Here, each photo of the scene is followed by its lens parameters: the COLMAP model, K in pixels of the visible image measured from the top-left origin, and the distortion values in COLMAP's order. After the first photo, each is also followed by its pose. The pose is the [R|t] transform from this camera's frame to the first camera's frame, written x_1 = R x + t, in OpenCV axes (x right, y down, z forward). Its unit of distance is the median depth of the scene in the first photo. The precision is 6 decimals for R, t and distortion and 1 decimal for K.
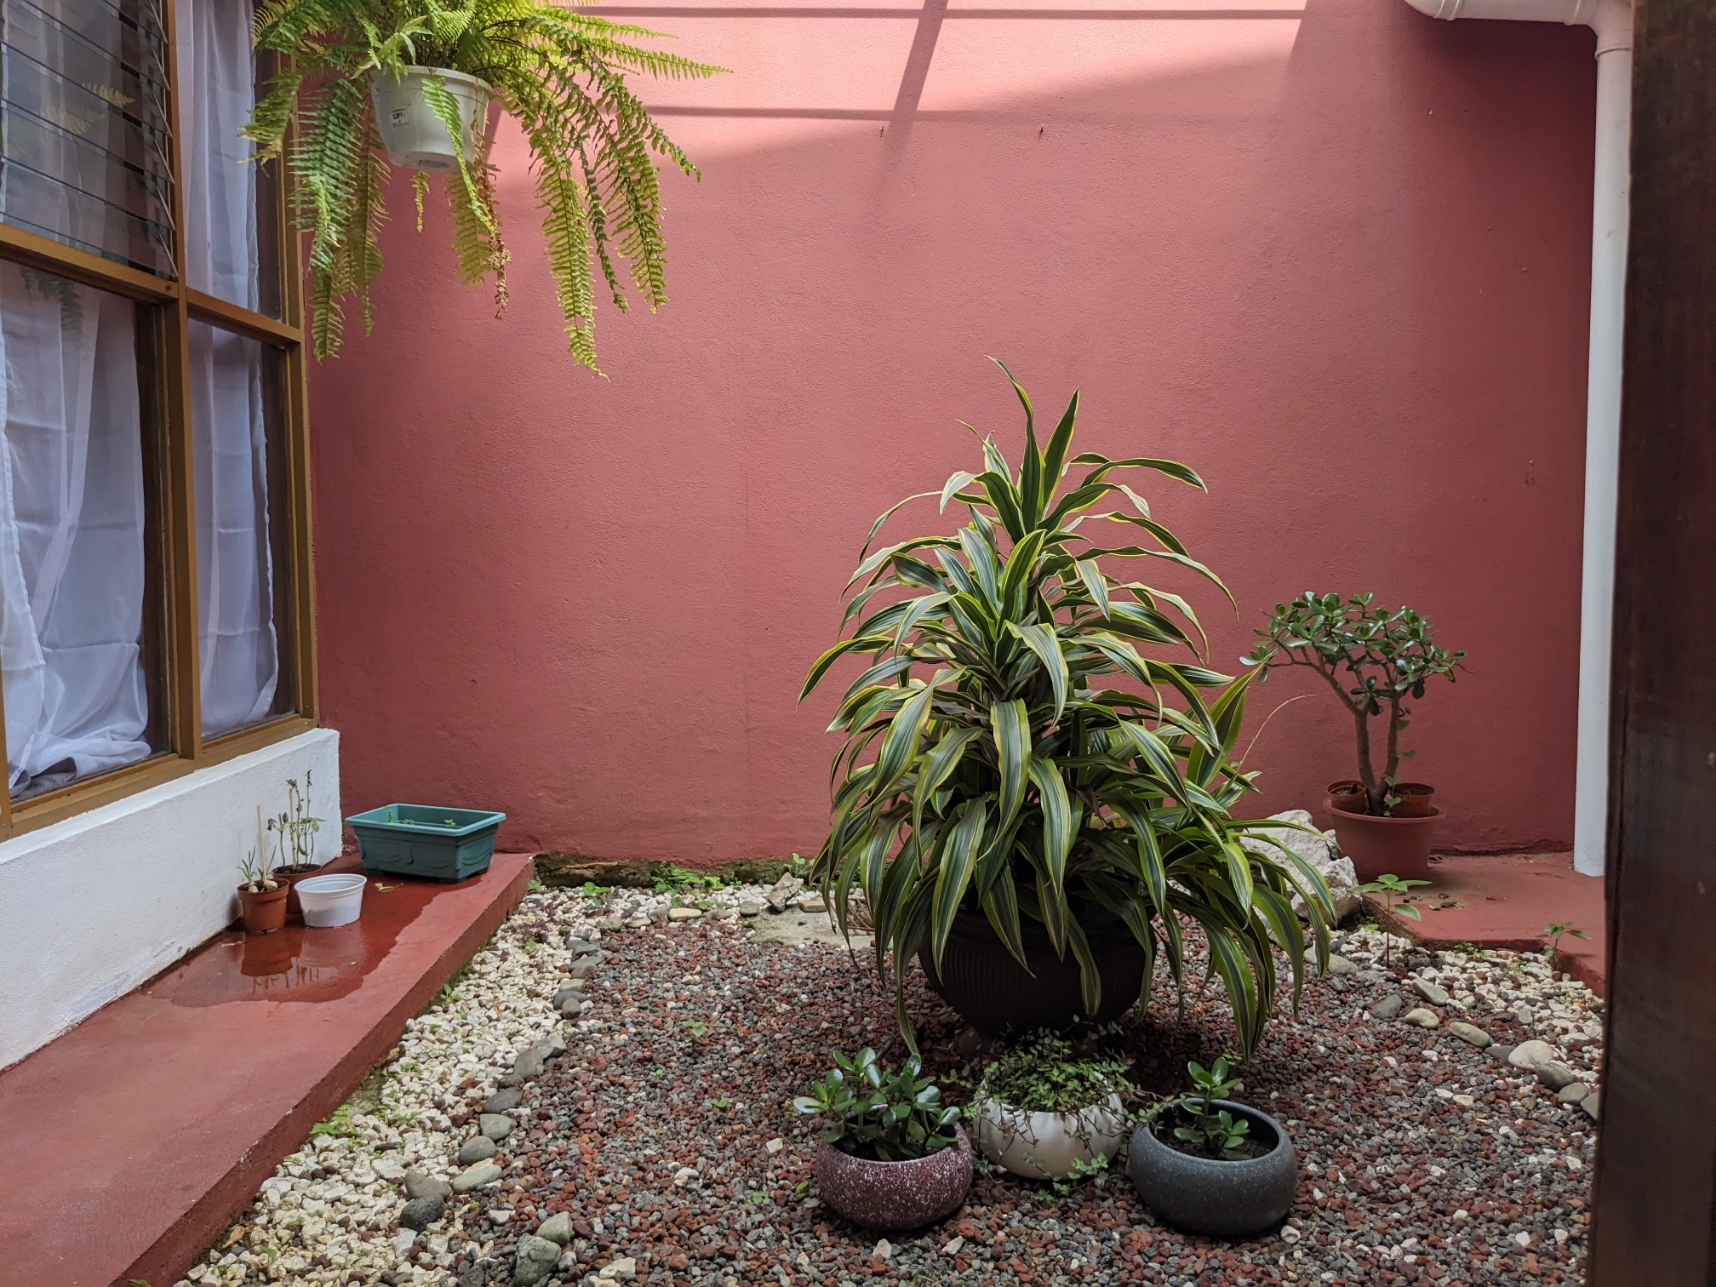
lens RADIAL K [[1360.0, 0, 855.1], [0, 1360.0, 636.7], [0, 0, 1]] dist [0.036159, -0.031870]
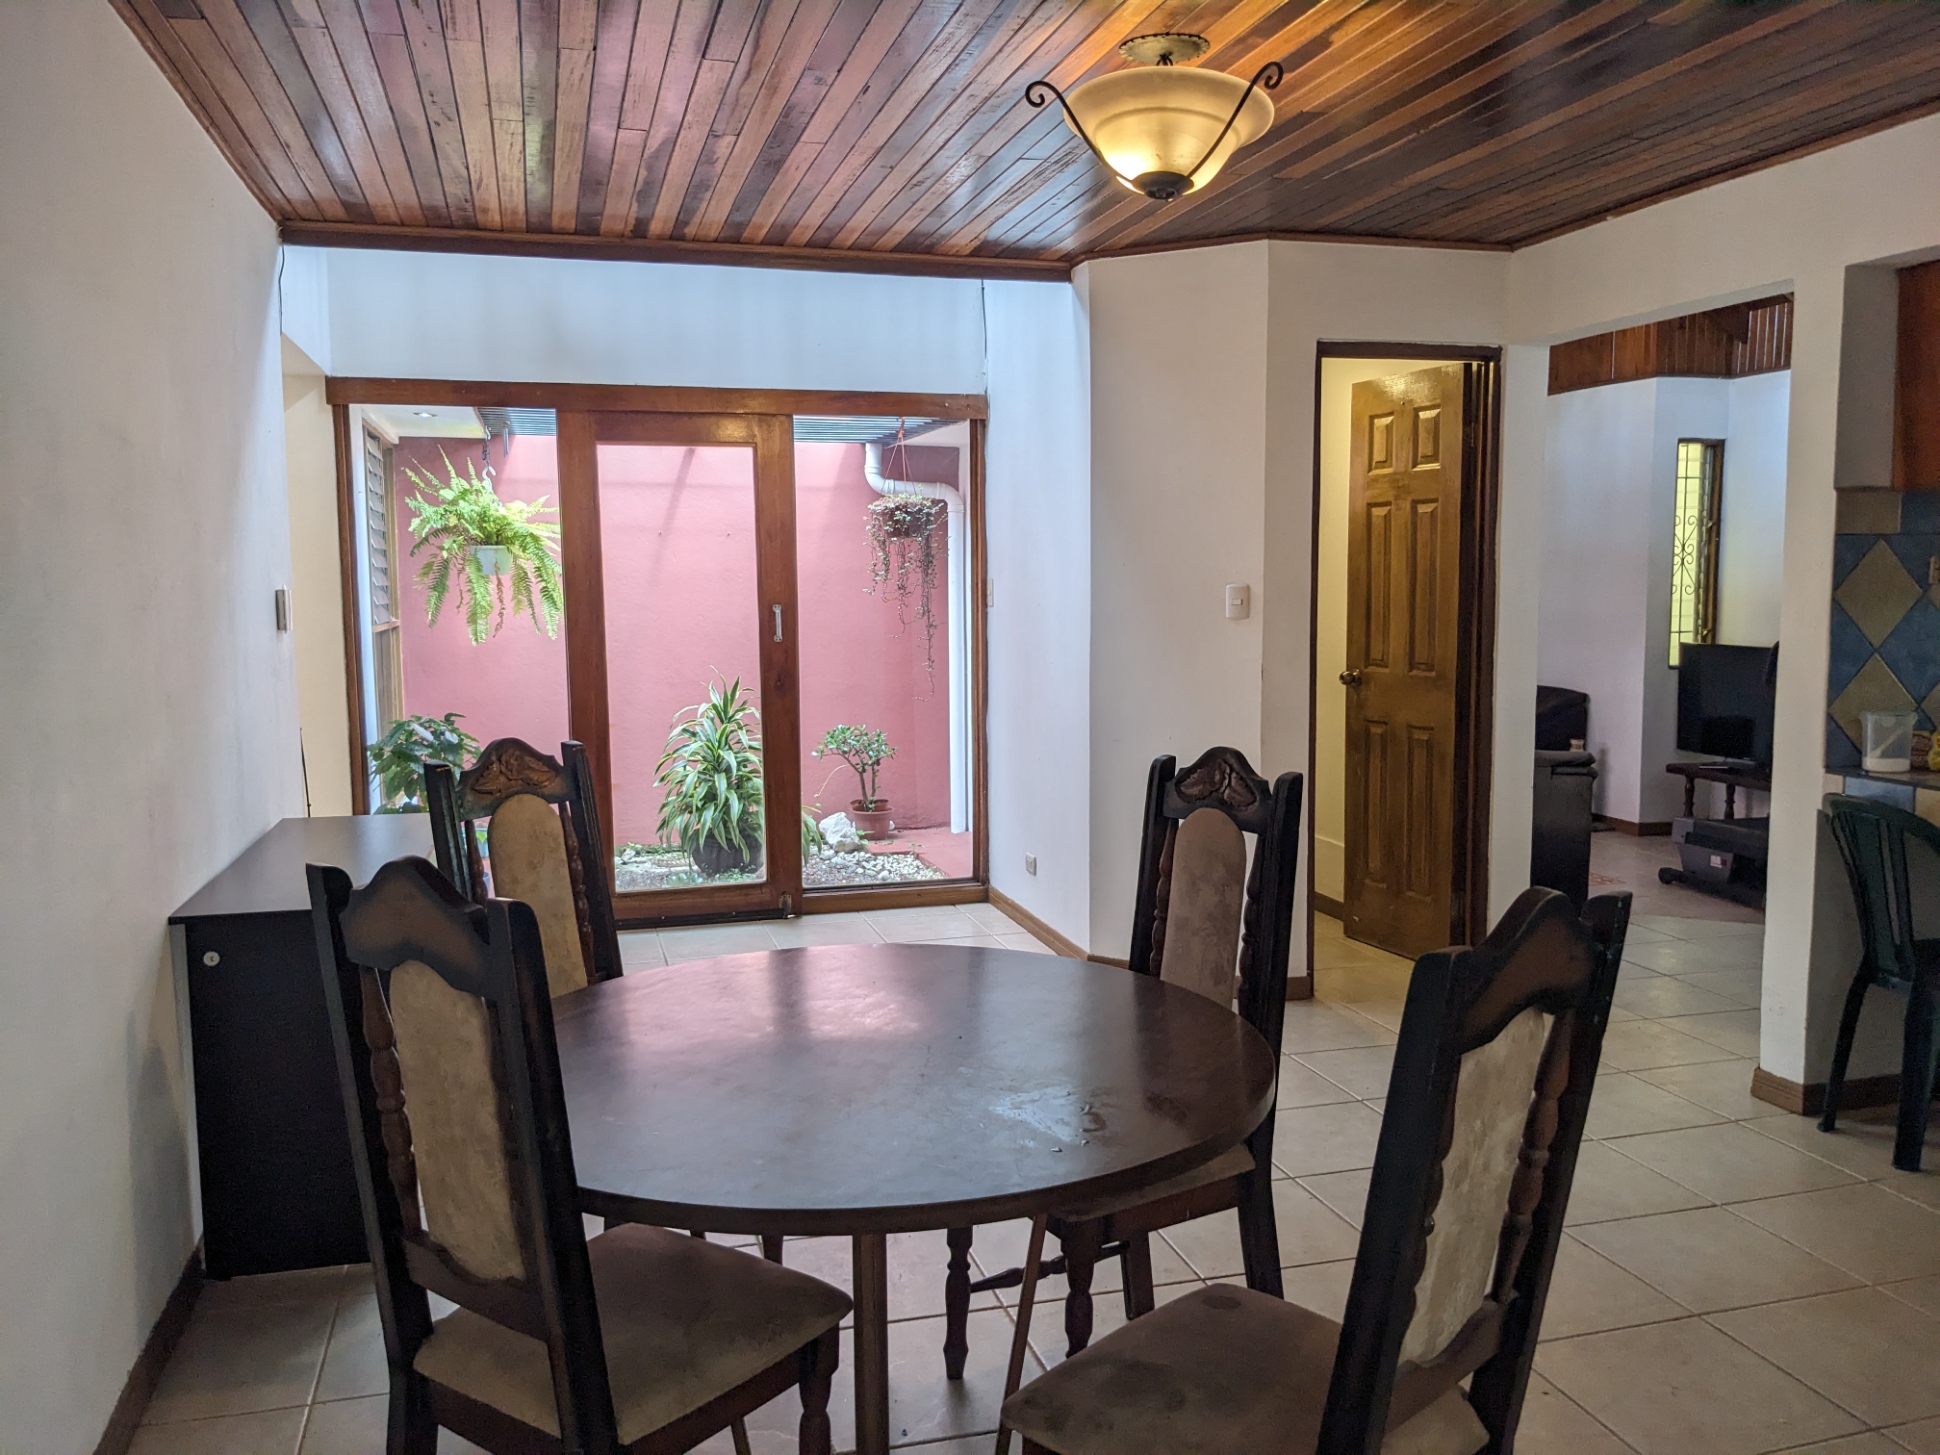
lens RADIAL K [[1537.6, 0, 976.1], [0, 1537.6, 726.1], [0, 0, 1]] dist [0.036159, -0.031870]
pose [[0.961295, -0.027317, 0.274163, -0.312528], [0.021202, 0.999457, 0.025241, -0.149433], [-0.274703, -0.018451, 0.961352, -2.774666]]
